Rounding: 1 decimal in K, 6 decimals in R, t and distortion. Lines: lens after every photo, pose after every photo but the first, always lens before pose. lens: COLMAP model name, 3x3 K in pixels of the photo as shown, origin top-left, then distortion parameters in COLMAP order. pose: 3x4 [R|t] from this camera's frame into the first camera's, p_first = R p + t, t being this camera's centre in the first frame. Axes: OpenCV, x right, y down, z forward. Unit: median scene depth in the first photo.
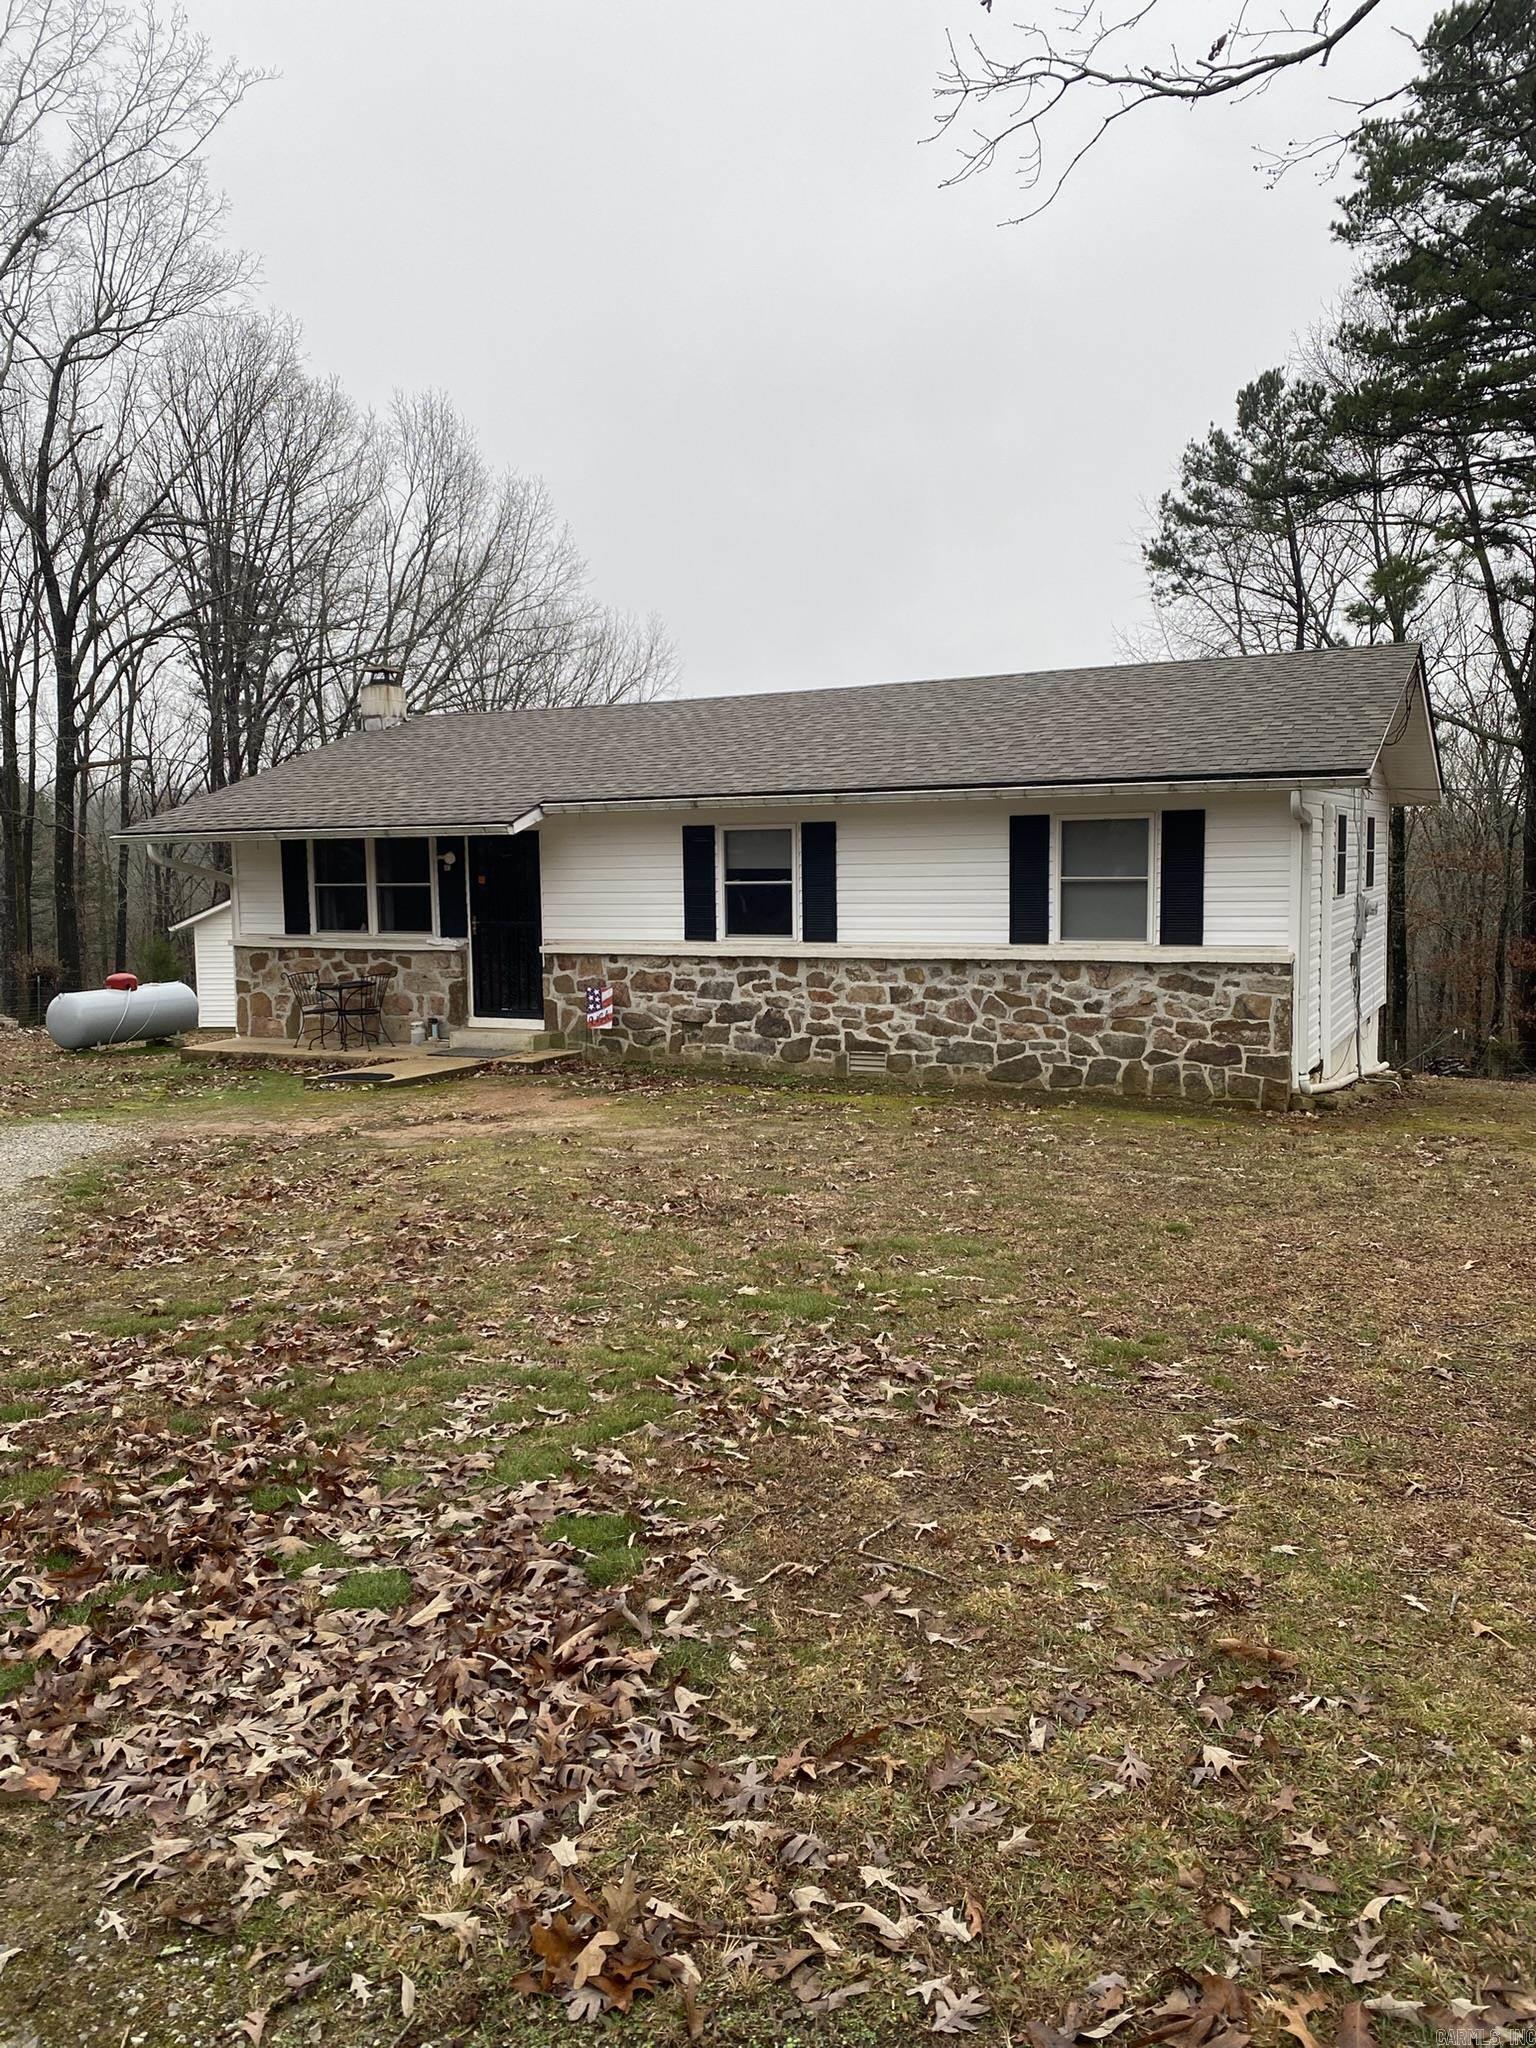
lens RADIAL K [[1574.6, 0, 755.6], [0, 1574.6, 991.3], [0, 0, 1]] dist [0.049589, -0.045319]
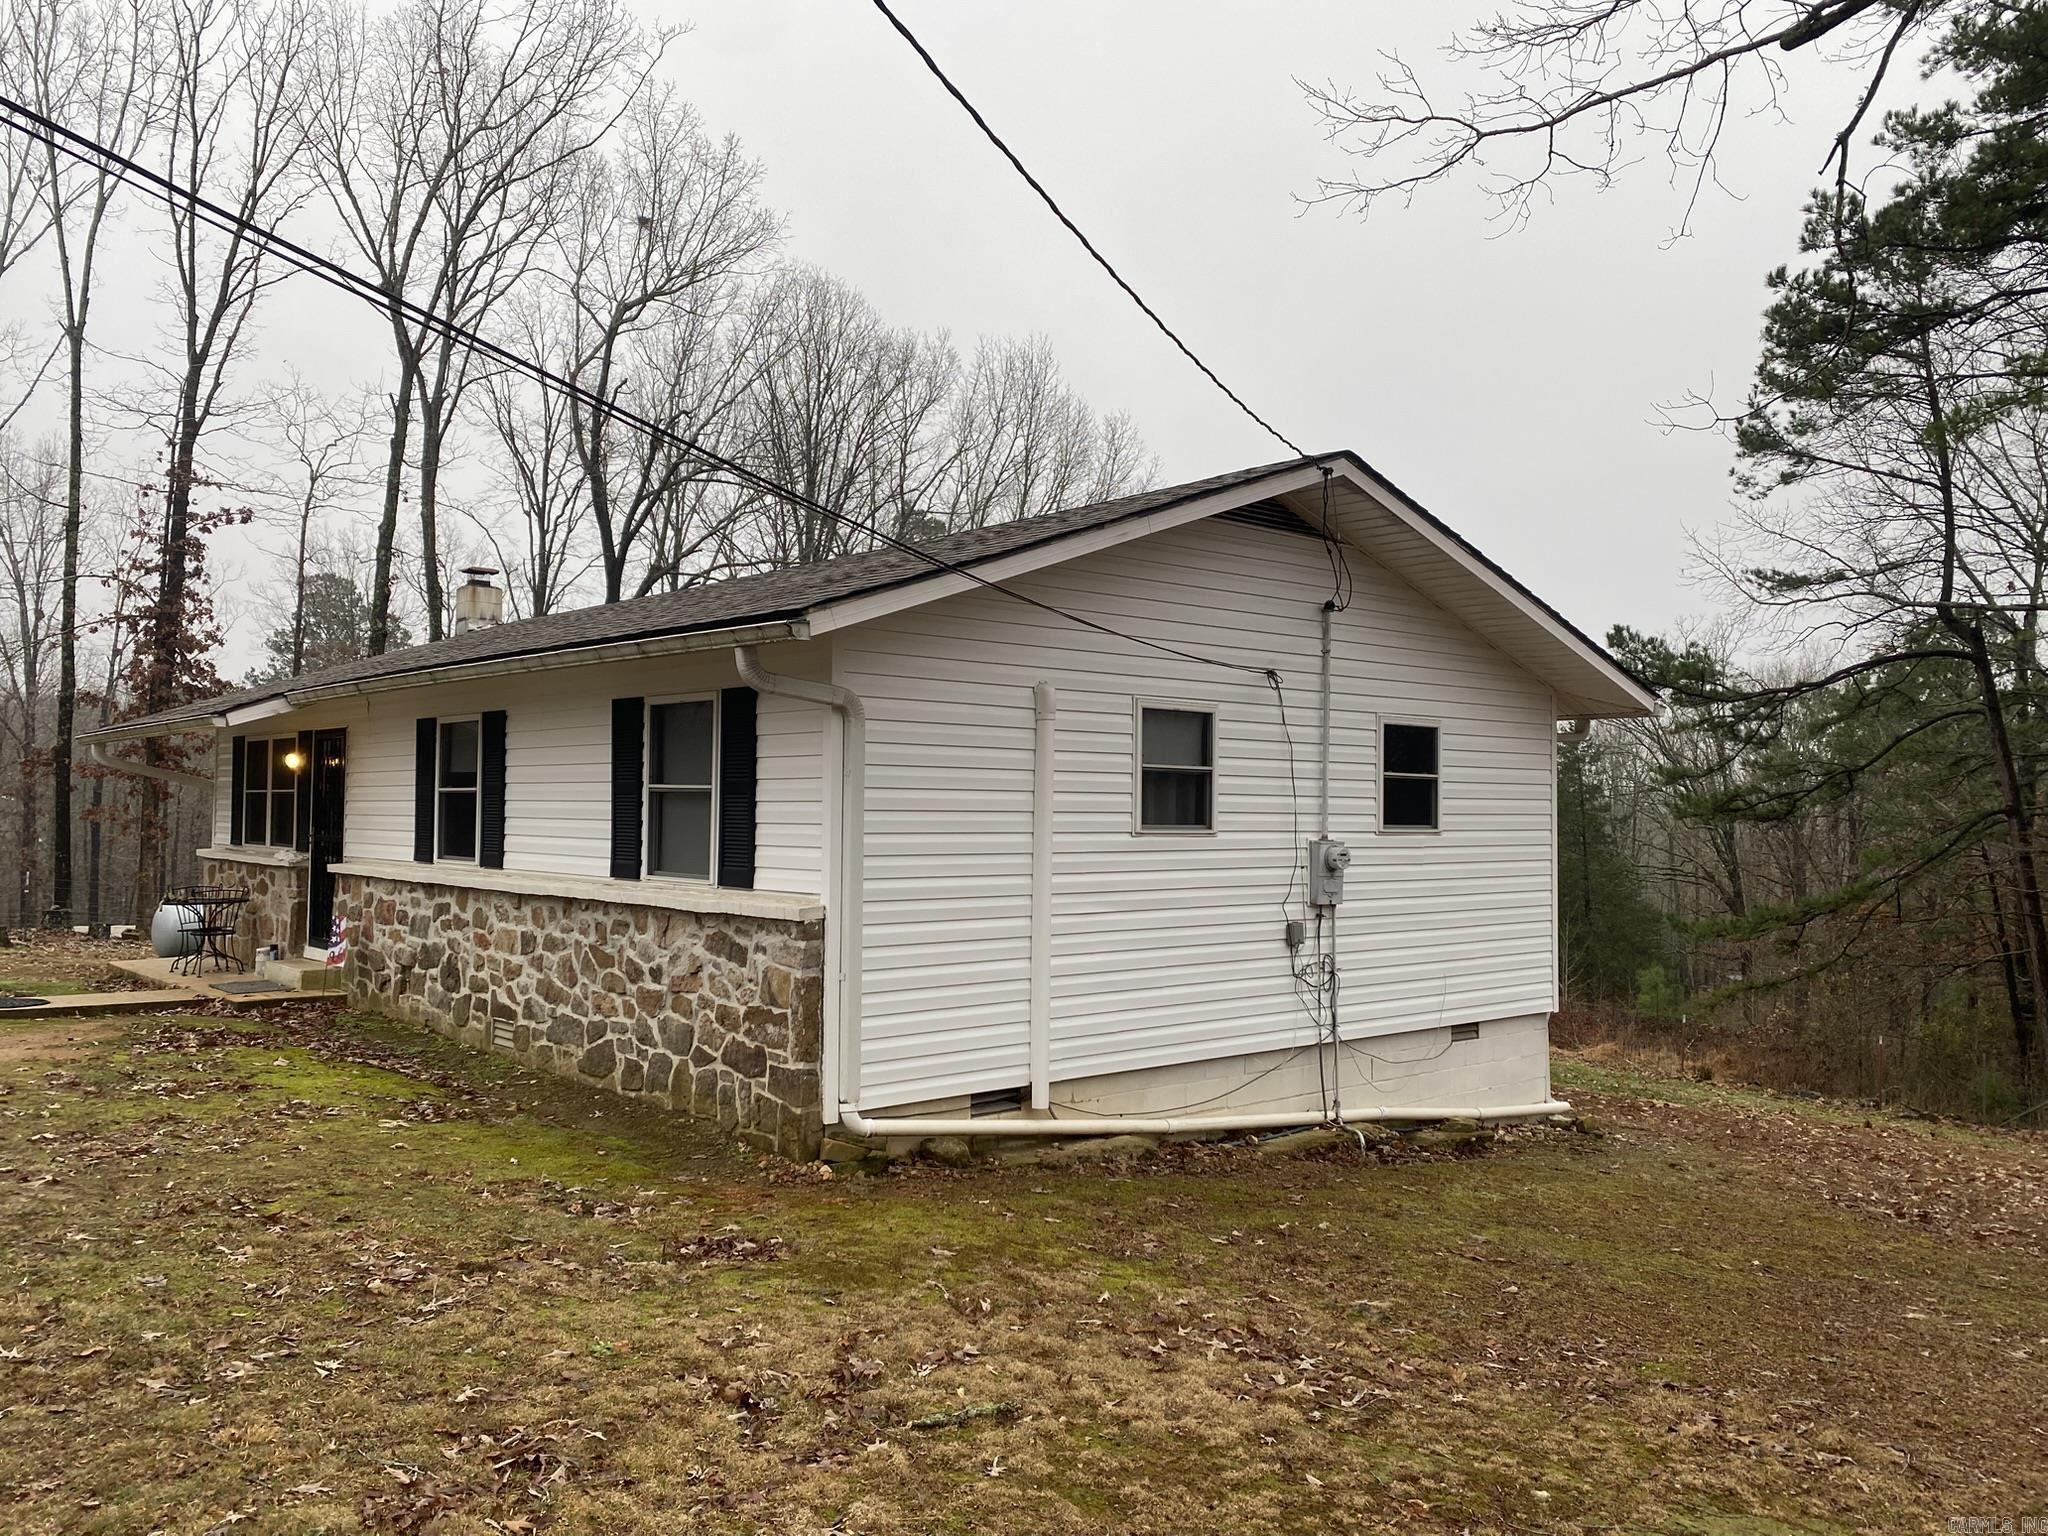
lens RADIAL K [[1574.6, 0, 1018.3], [0, 1574.6, 756.4], [0, 0, 1]] dist [0.049589, -0.045319]
pose [[0.927399, 0.014084, -0.373808, 0.552153], [-0.059131, 0.992247, -0.109315, -0.016274], [0.369371, 0.123483, 0.921041, 0.373795]]
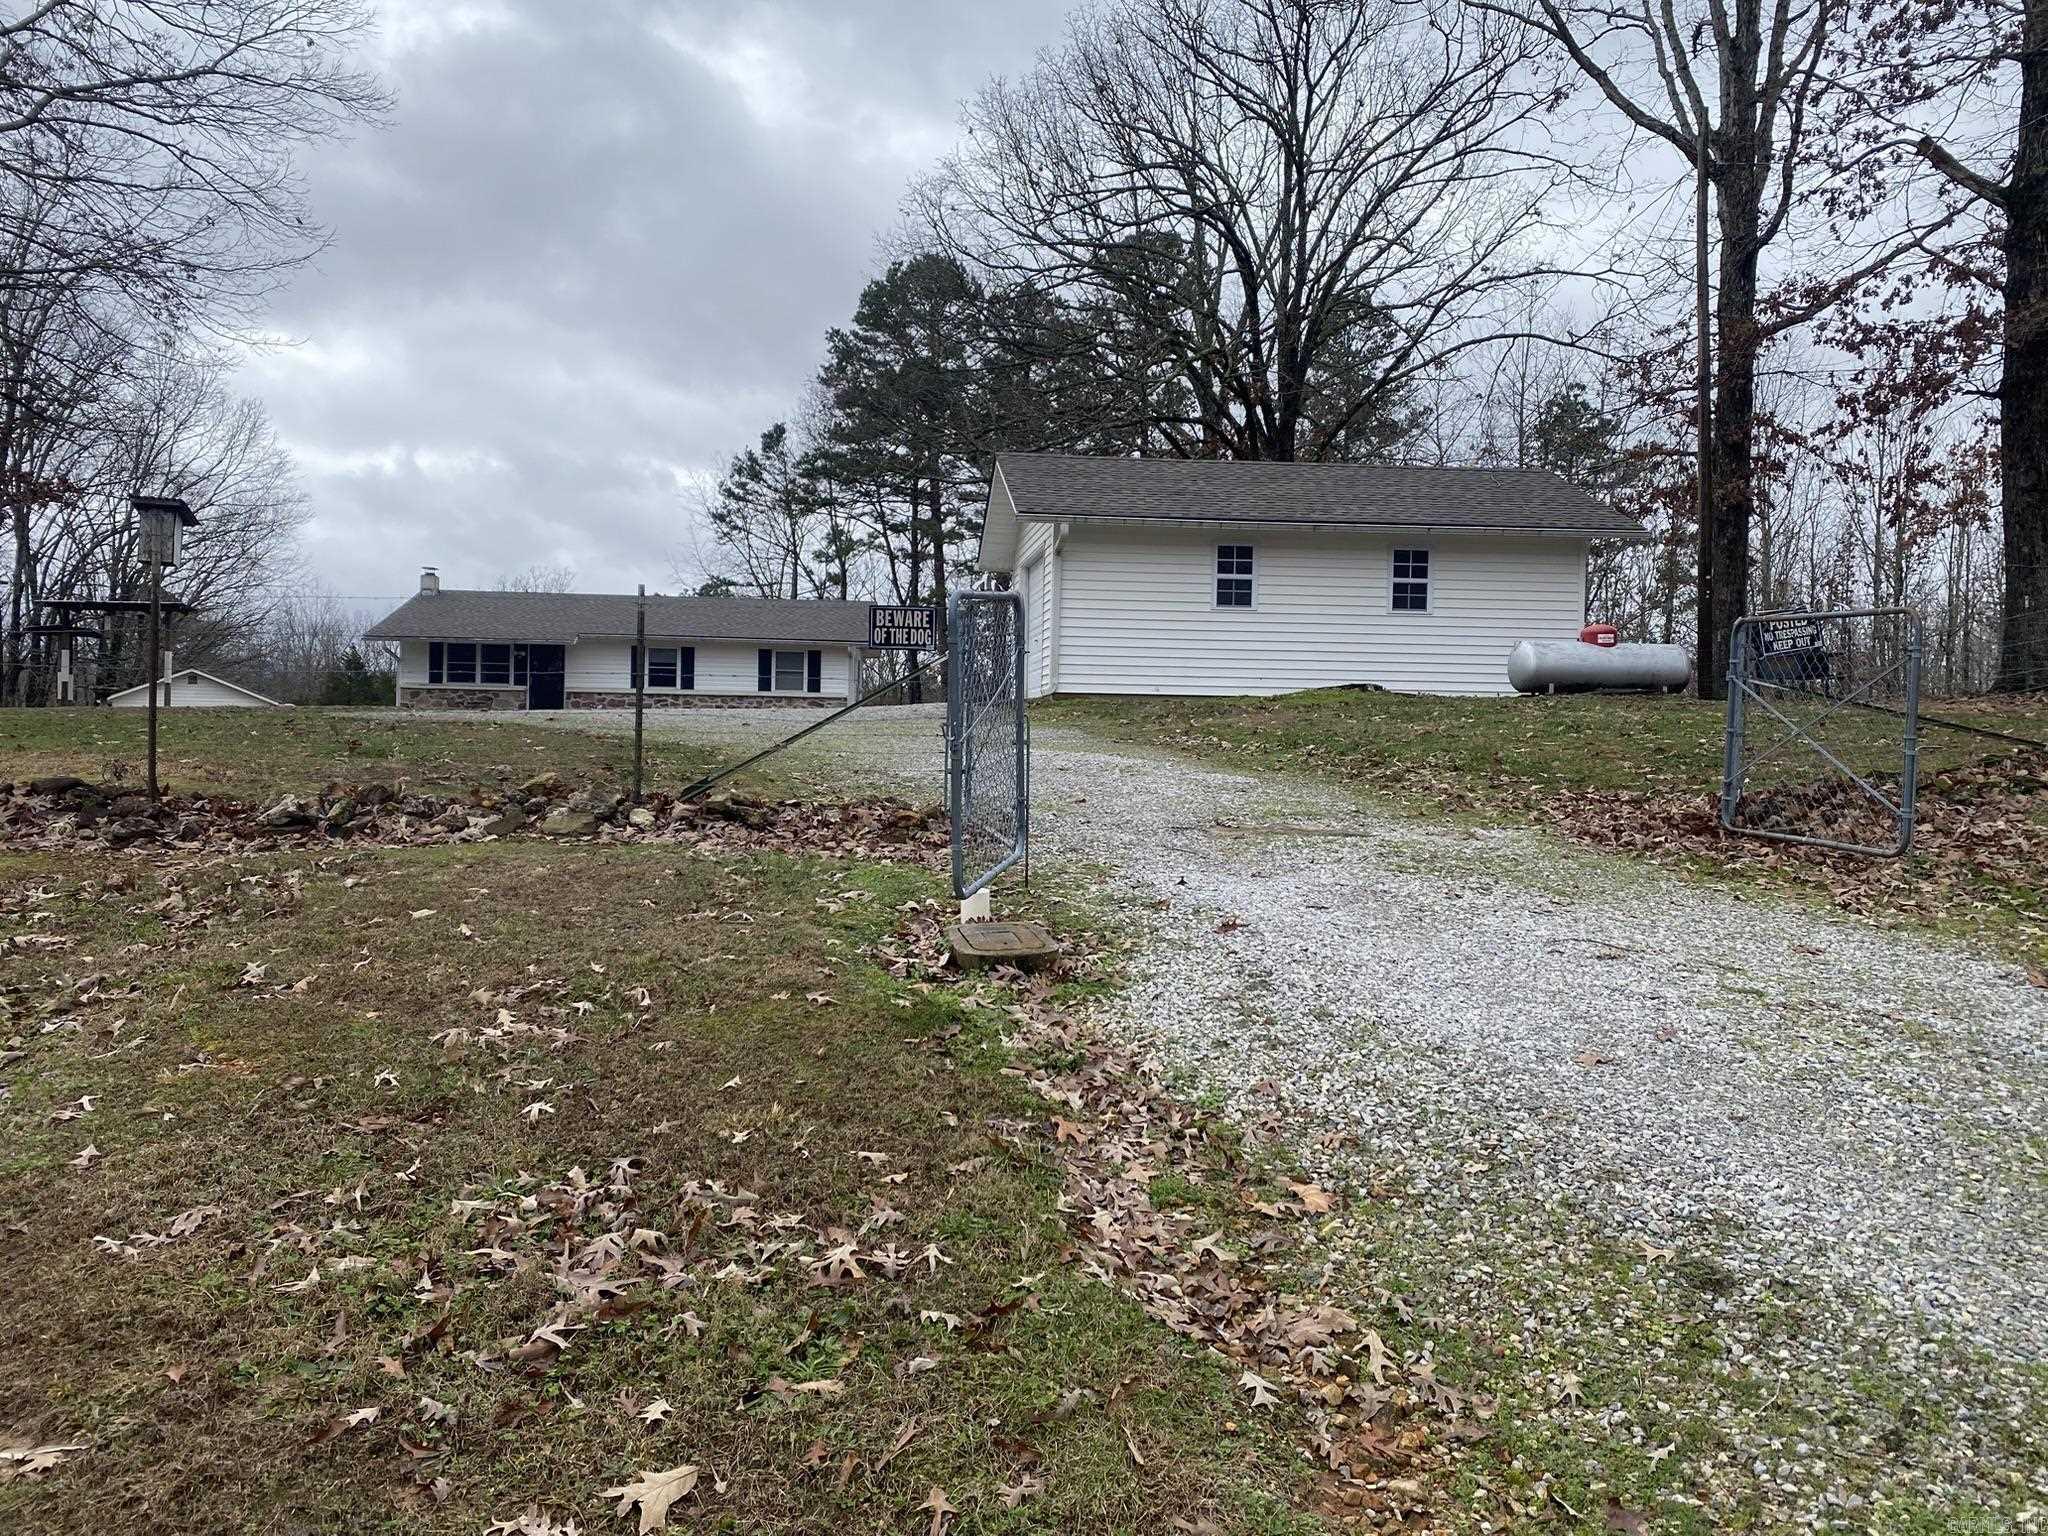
lens RADIAL K [[1574.6, 0, 1085.1], [0, 1574.6, 772.9], [0, 0, 1]] dist [0.049589, -0.045319]
pose [[0.845032, 0.018255, 0.534404, -0.857916], [0.011757, 0.998541, -0.052700, 0.272779], [-0.534586, 0.050816, 0.843585, -1.751230]]
